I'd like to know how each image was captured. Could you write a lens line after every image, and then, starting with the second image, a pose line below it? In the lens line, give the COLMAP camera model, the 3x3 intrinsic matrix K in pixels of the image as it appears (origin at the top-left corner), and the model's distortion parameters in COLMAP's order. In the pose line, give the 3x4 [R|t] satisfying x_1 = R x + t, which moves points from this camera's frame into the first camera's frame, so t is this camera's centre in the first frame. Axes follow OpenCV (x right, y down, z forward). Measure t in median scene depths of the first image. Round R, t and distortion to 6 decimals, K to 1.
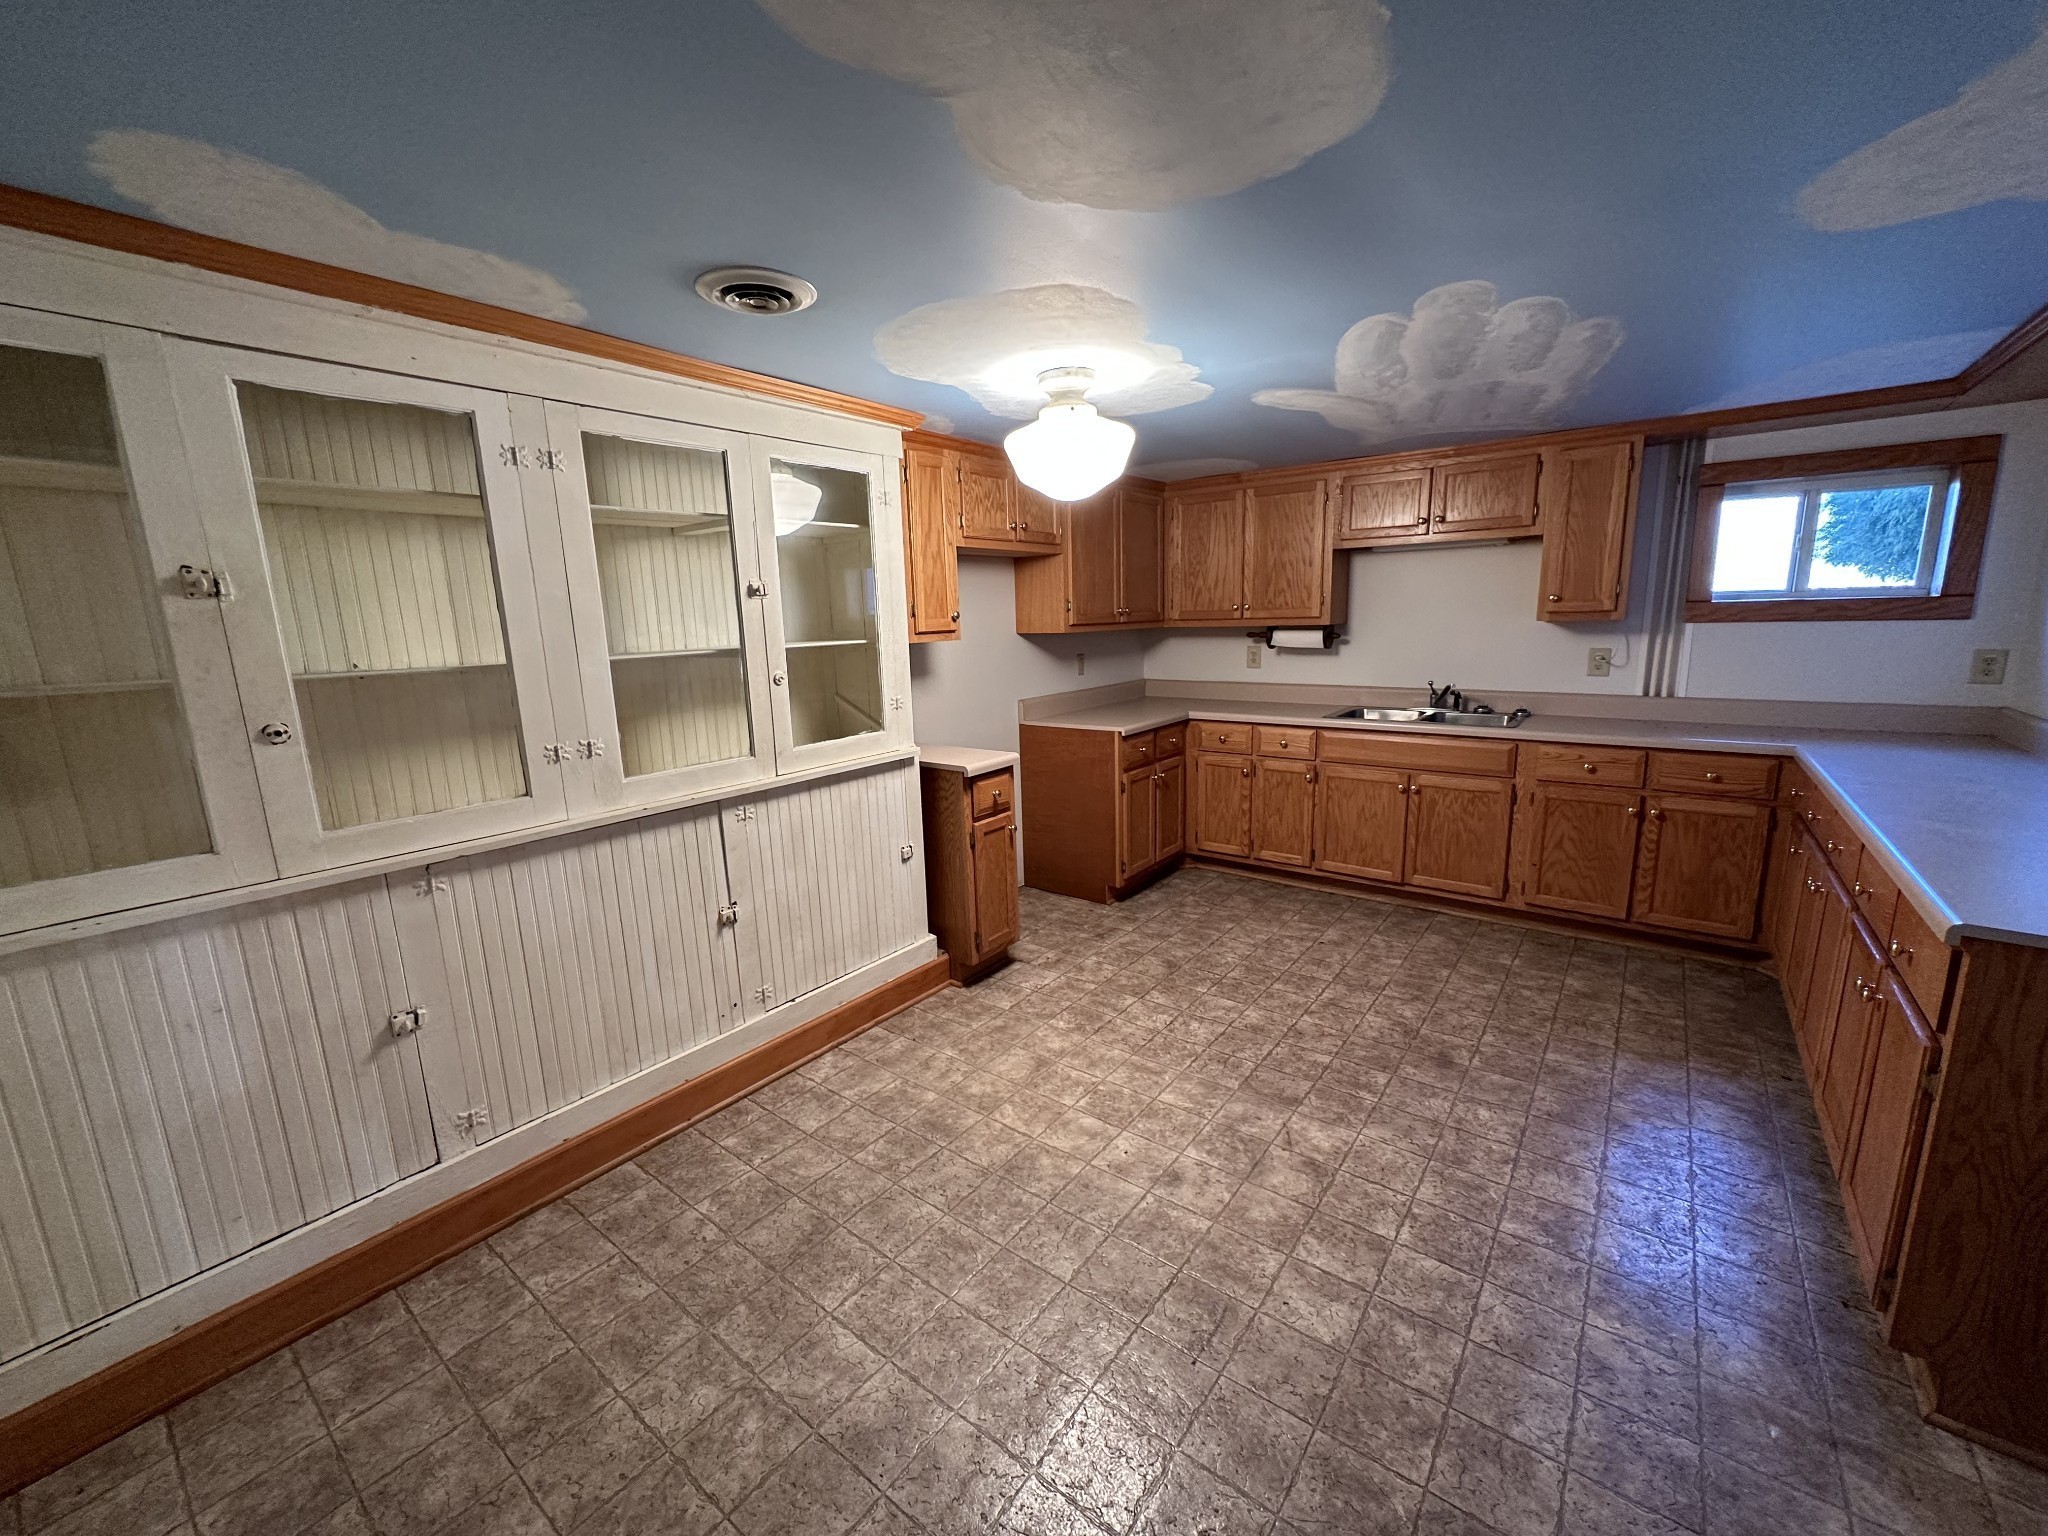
lens RADIAL K [[809.9, 0, 1024.0], [0, 809.9, 768.0], [0, 0, 1]] dist [-0.000788, -0.000993]
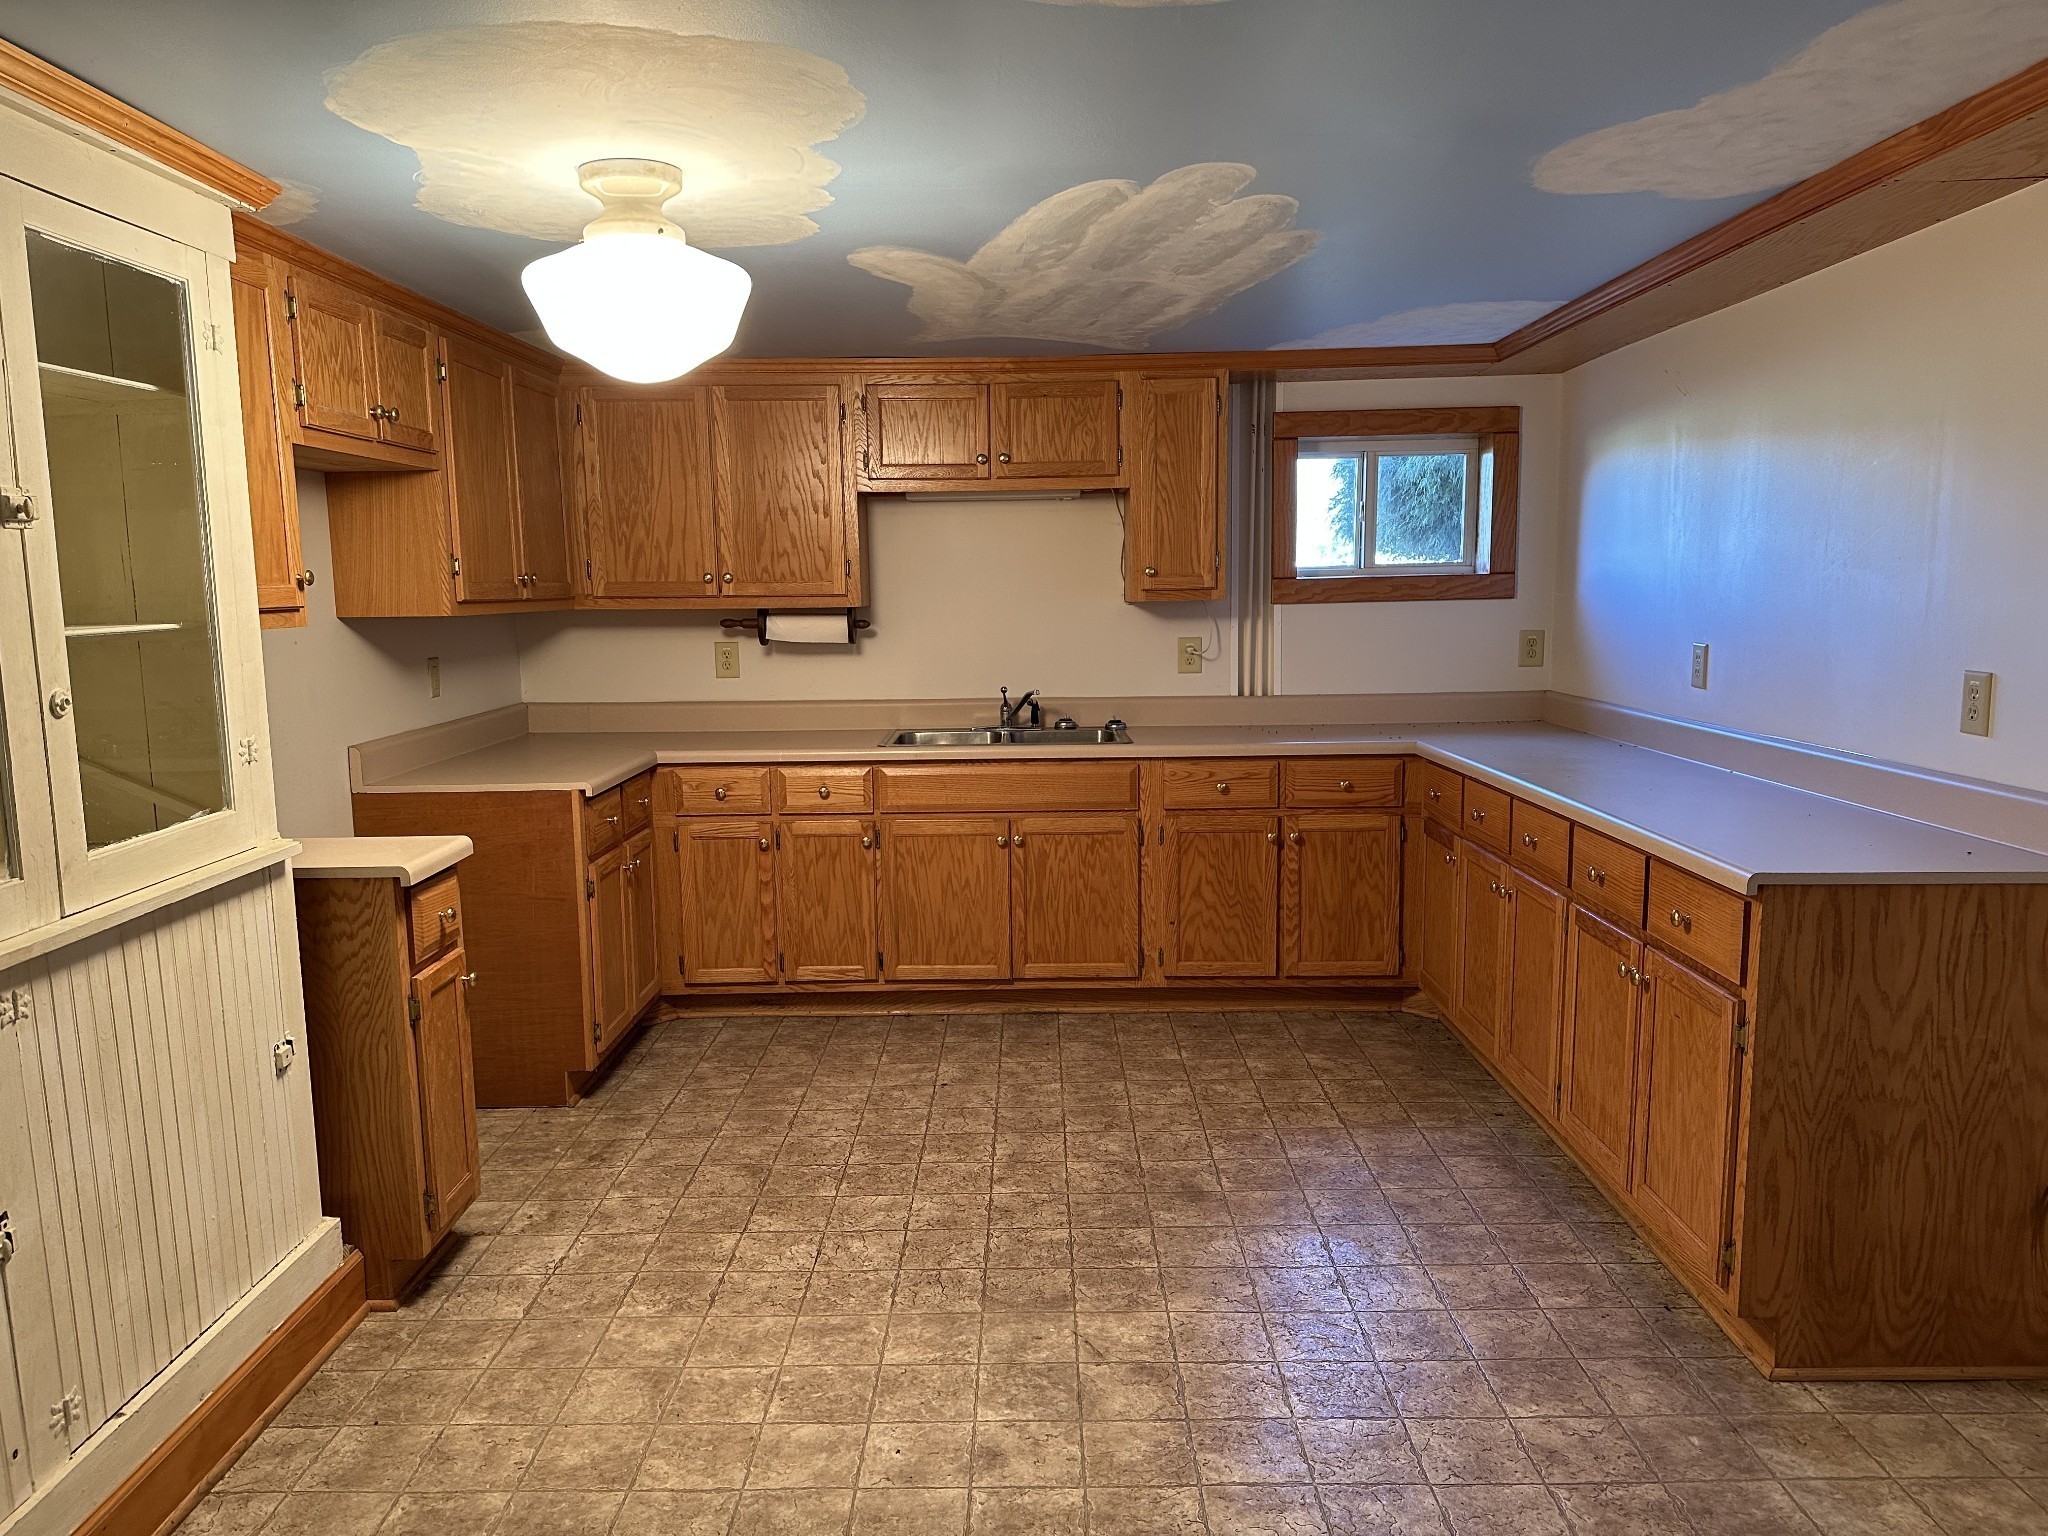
lens RADIAL K [[1404.6, 0, 1026.8], [0, 1404.6, 775.6], [0, 0, 1]] dist [0.104013, -0.152018]
pose [[0.798808, -0.067420, 0.597796, -0.257411], [0.105884, 0.993944, -0.029389, 0.008285], [-0.592195, 0.086774, 0.801109, 0.026519]]
